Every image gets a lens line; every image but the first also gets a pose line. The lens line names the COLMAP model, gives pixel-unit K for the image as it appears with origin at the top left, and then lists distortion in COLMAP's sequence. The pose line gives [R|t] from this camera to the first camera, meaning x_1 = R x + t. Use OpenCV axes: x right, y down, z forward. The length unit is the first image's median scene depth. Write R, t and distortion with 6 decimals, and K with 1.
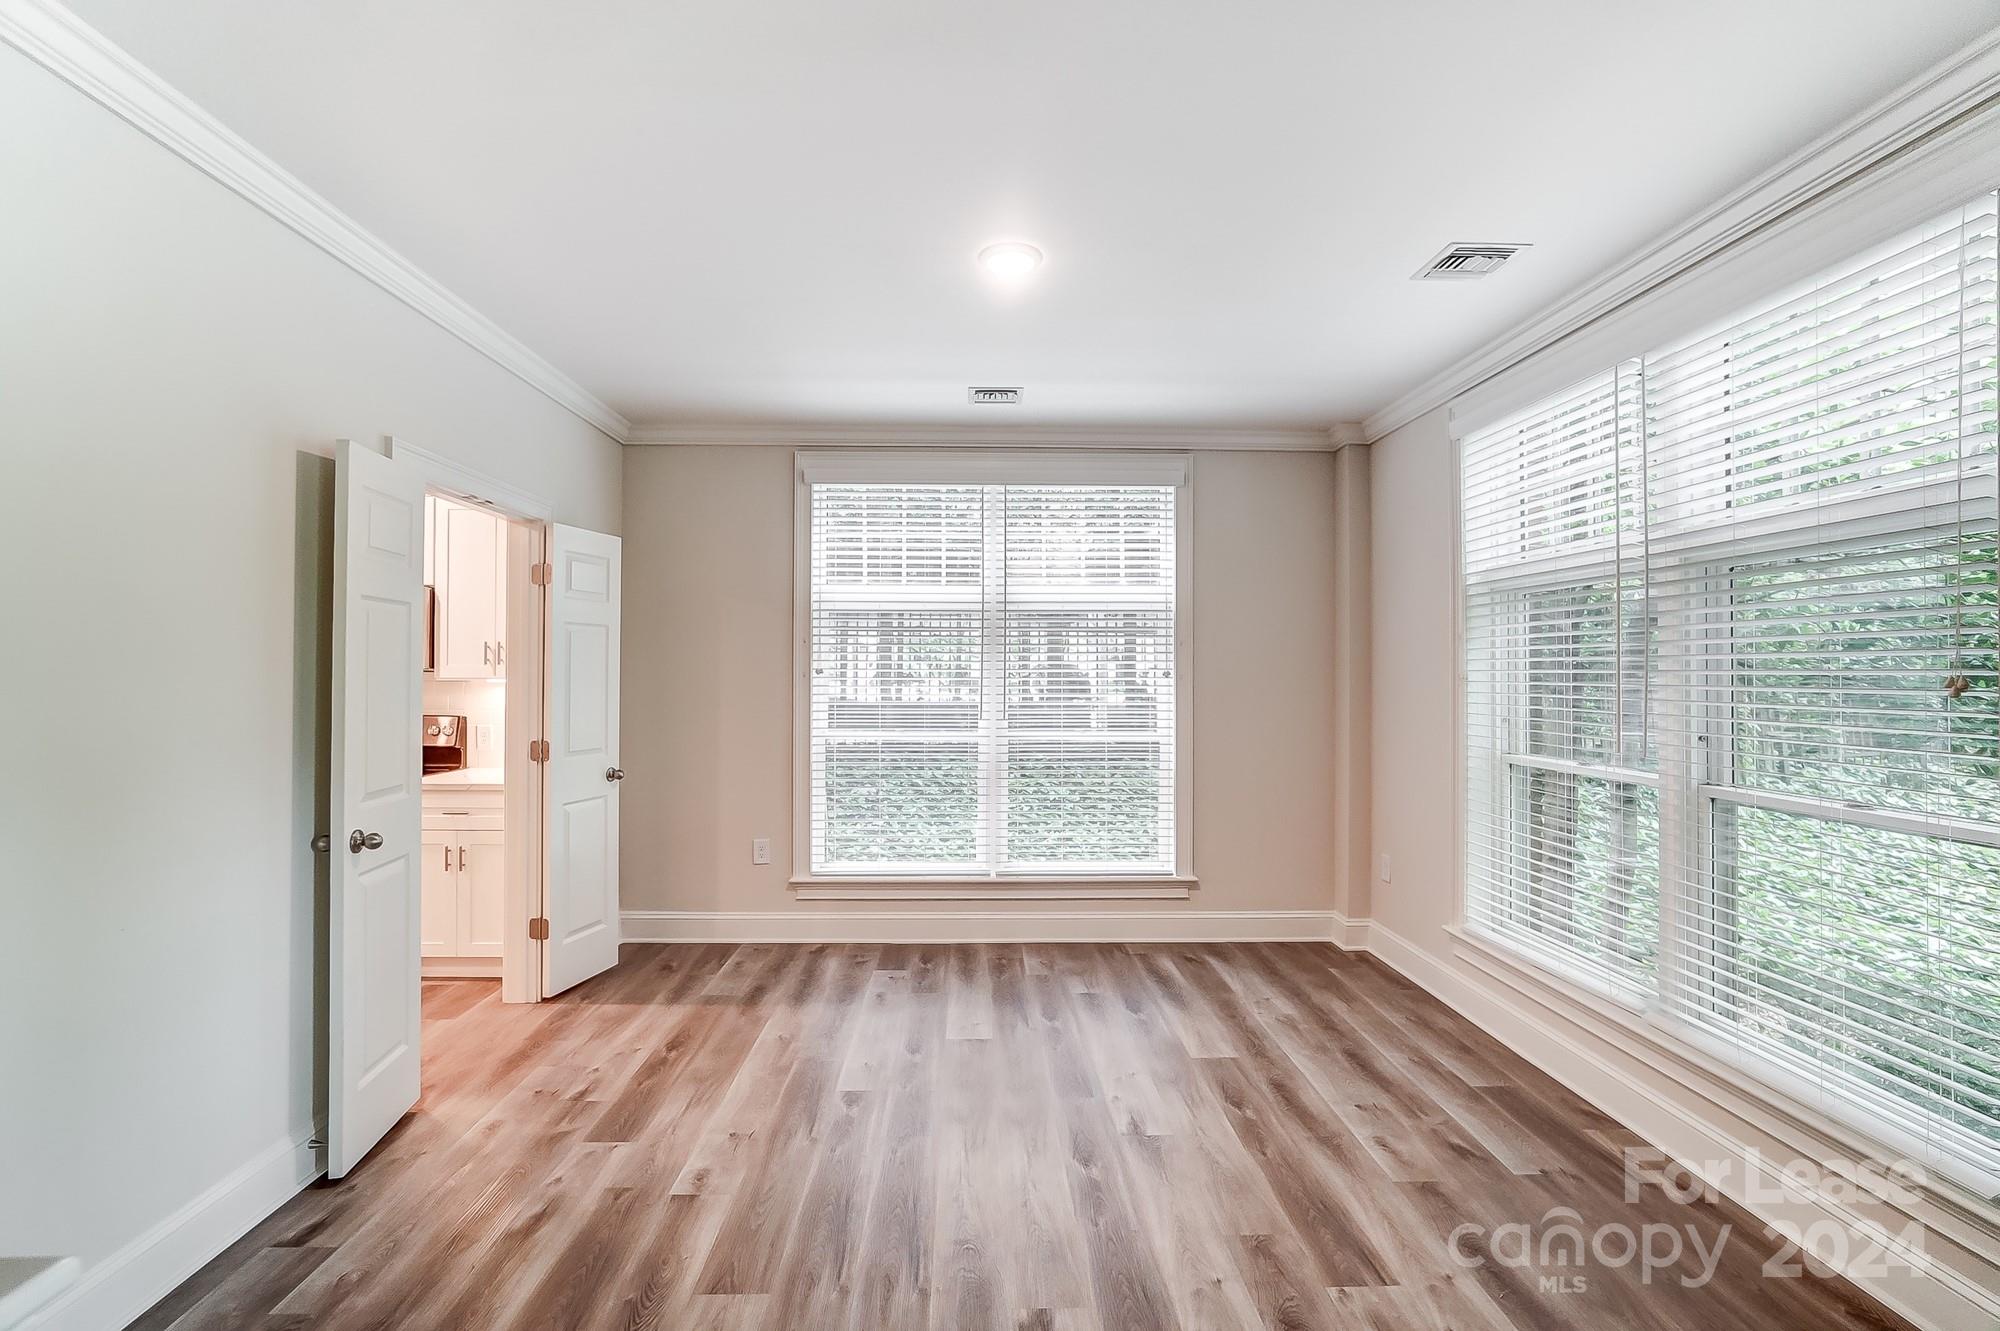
lens RADIAL K [[889.9, 0, 977.6], [0, 889.9, 656.5], [0, 0, 1]] dist [-0.031363, 0.014984]
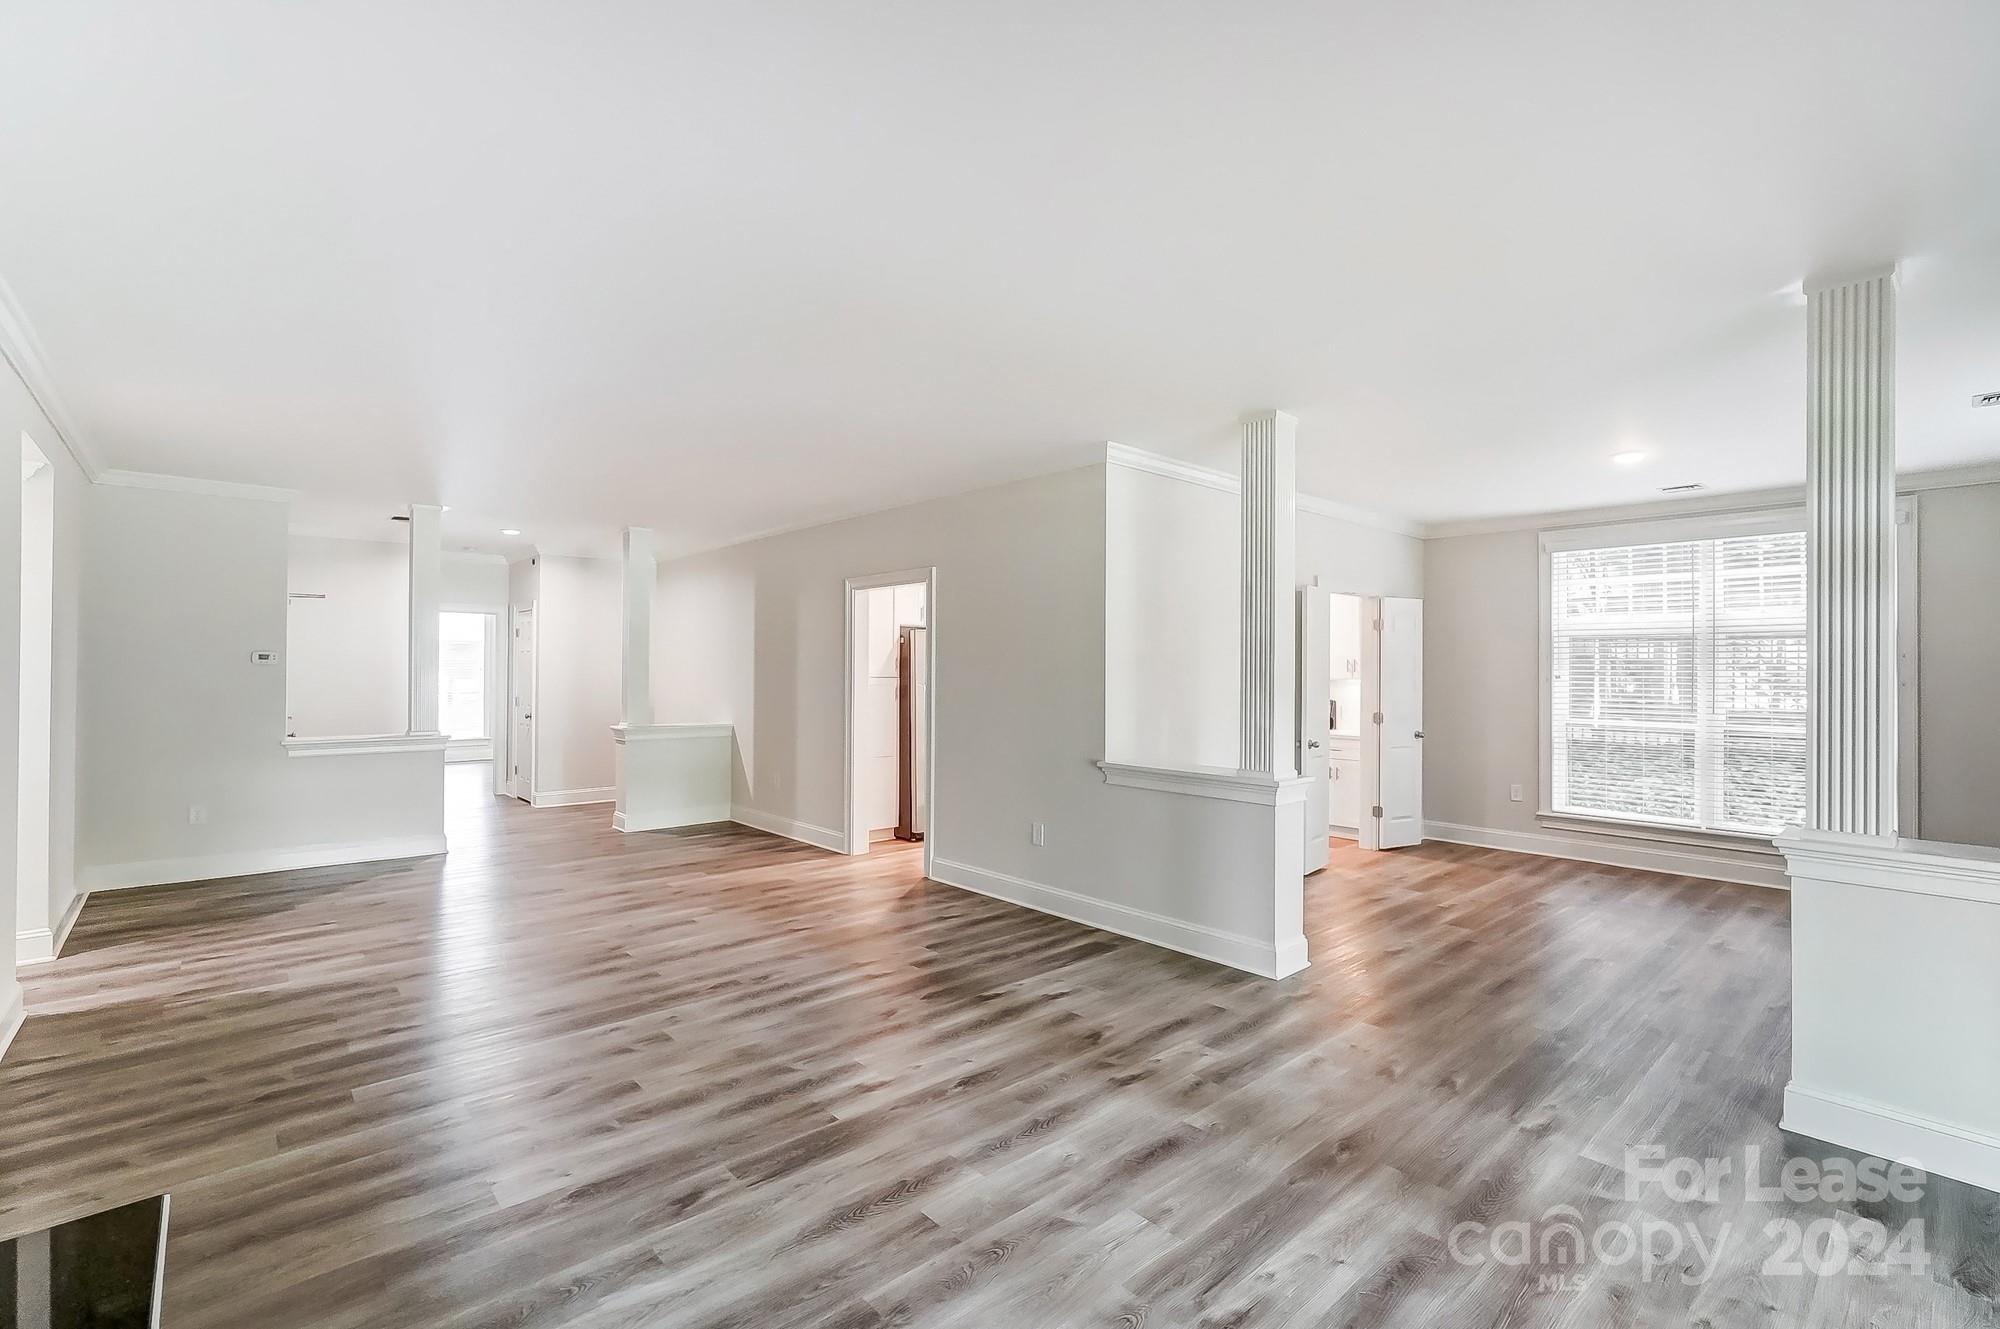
lens RADIAL K [[892.0, 0, 997.2], [0, 892.0, 671.3], [0, 0, 1]] dist [-0.031780, 0.013779]
pose [[0.660239, 0.000349, -0.751056, 0.353440], [0.009359, 0.999918, 0.008693, -0.016671], [0.750998, -0.012769, 0.660181, -0.779257]]
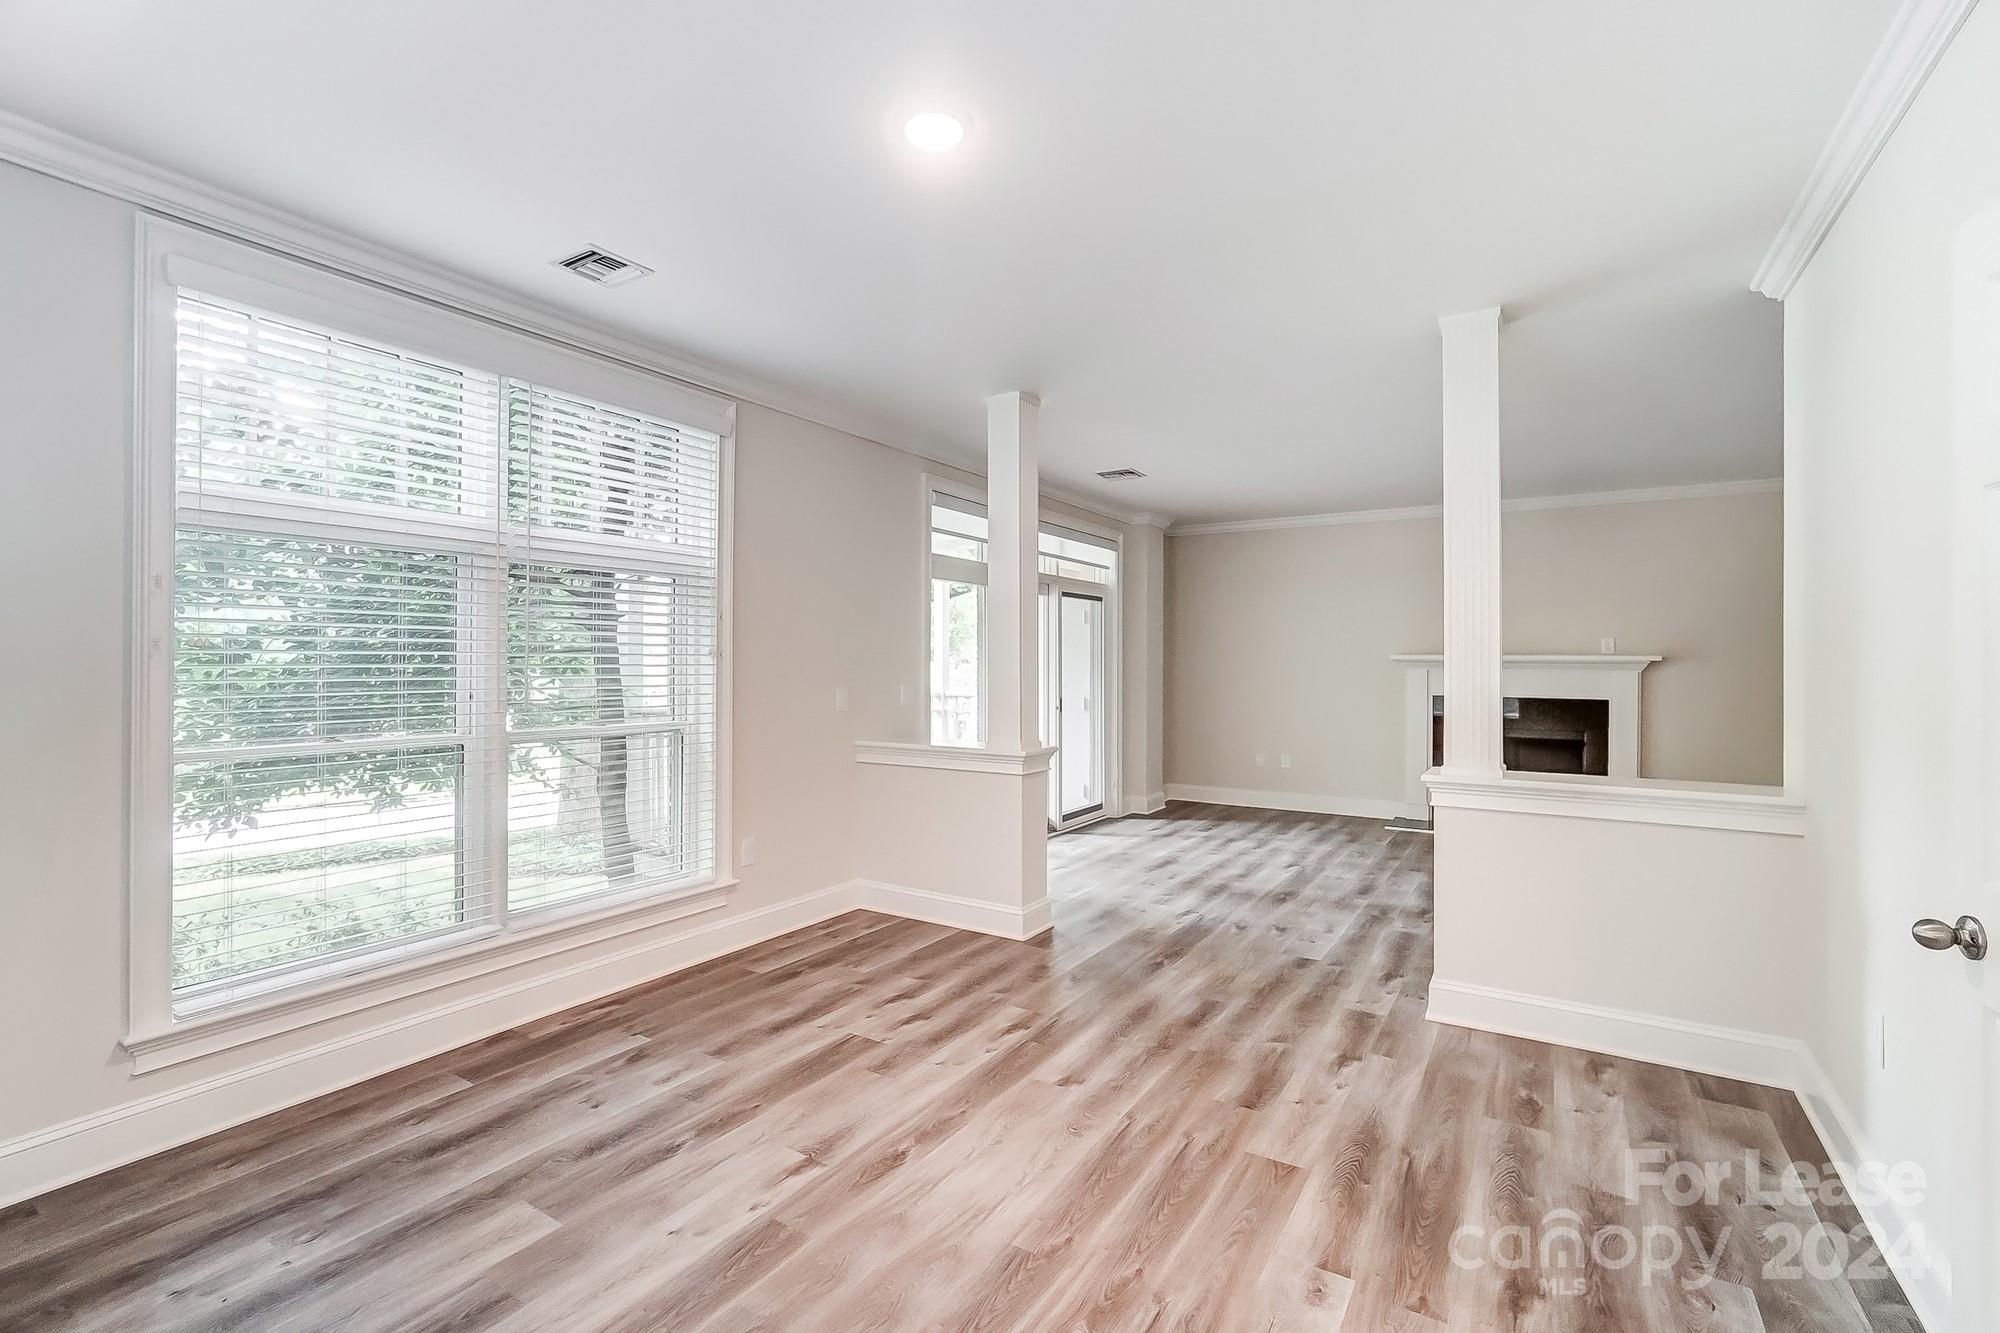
lens RADIAL K [[891.0, 0, 1001.1], [0, 891.0, 657.5], [0, 0, 1]] dist [-0.001345, 0.000452]
pose [[-0.840053, -0.005059, 0.542480, -0.296838], [-0.016787, 0.999720, -0.016673, 0.031846], [-0.542244, -0.023112, -0.839903, 1.074208]]
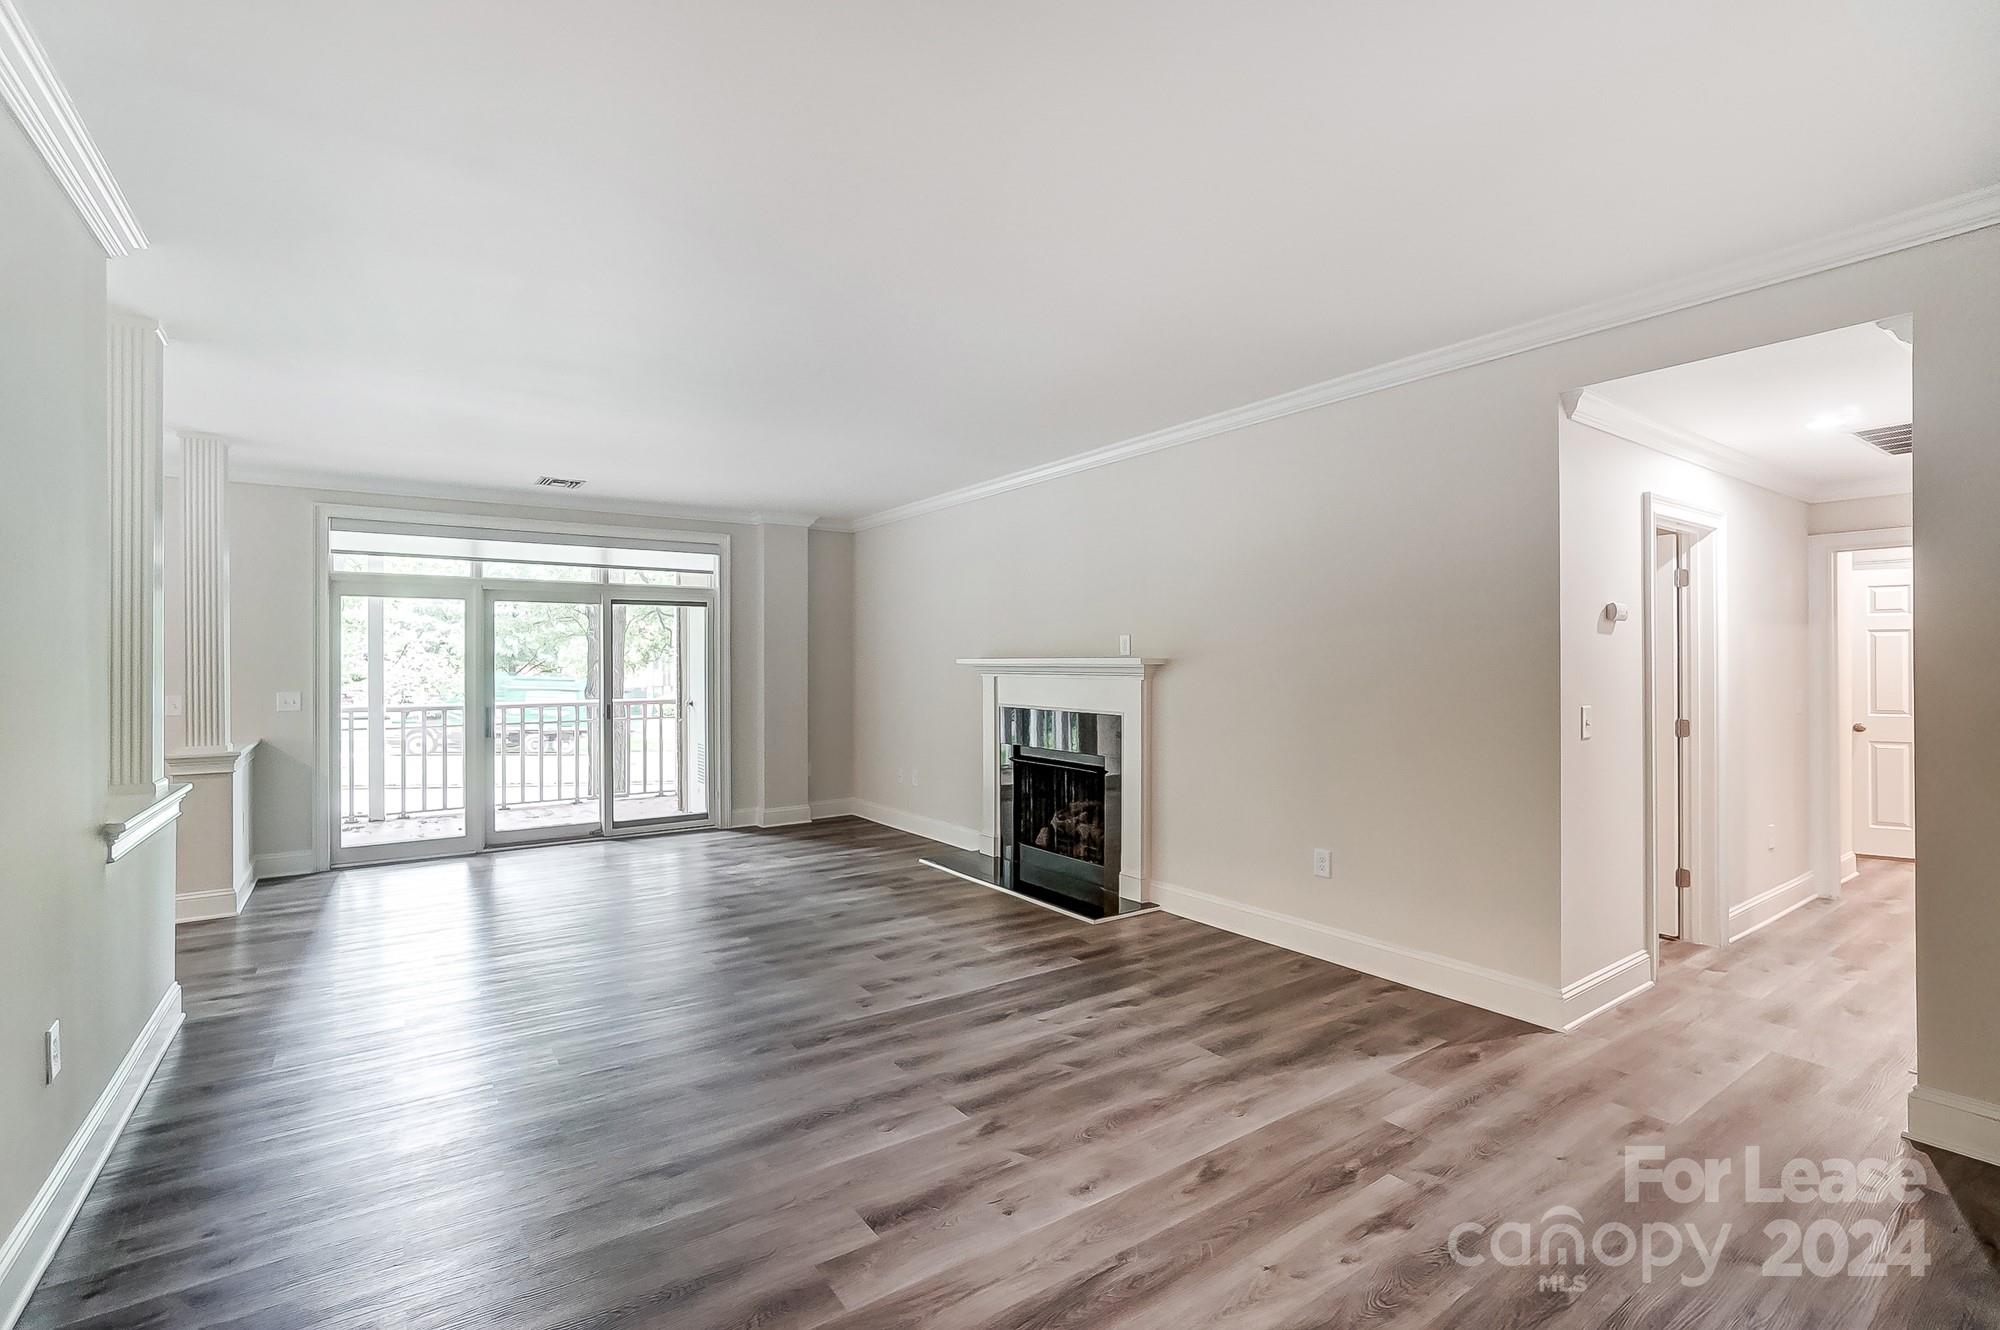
lens RADIAL K [[889.9, 0, 977.6], [0, 889.9, 656.0], [0, 0, 1]] dist [-0.031363, 0.014984]
pose [[-0.552696, 0.006973, 0.833354, -1.277126], [-0.012997, 0.999771, -0.016985, 0.004019], [-0.833282, -0.020218, -0.552479, -0.062673]]
